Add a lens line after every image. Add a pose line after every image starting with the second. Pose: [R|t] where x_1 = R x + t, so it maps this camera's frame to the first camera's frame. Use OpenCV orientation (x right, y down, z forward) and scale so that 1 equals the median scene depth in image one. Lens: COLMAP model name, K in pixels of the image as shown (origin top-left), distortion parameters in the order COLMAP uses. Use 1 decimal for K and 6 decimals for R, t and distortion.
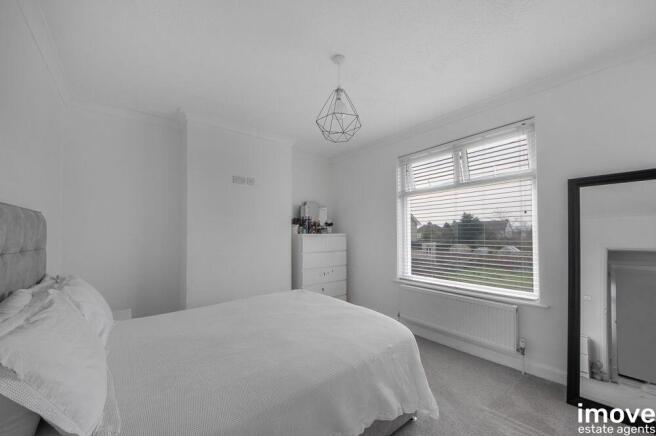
lens RADIAL K [[252.3, 0, 329.9], [0, 252.3, 234.7], [0, 0, 1]] dist [-0.001658, -0.000145]
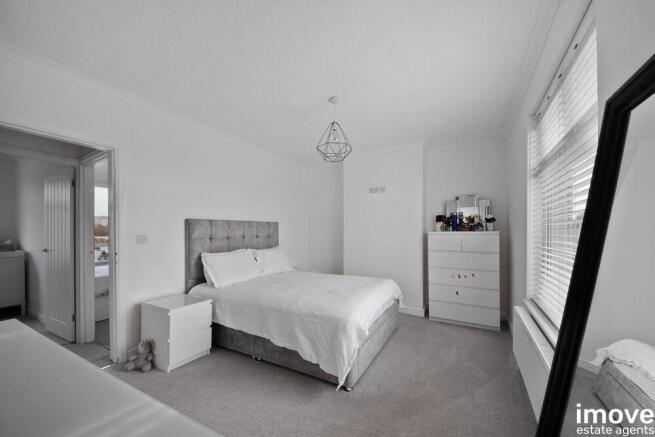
lens RADIAL K [[256.2, 0, 331.0], [0, 256.2, 243.0], [0, 0, 1]] dist [-0.000727, -0.000161]
pose [[0.396393, 0.038604, -0.917269, 0.680845], [-0.004706, 0.999188, 0.040017, 0.002723], [0.918069, -0.011546, 0.396253, 0.235612]]
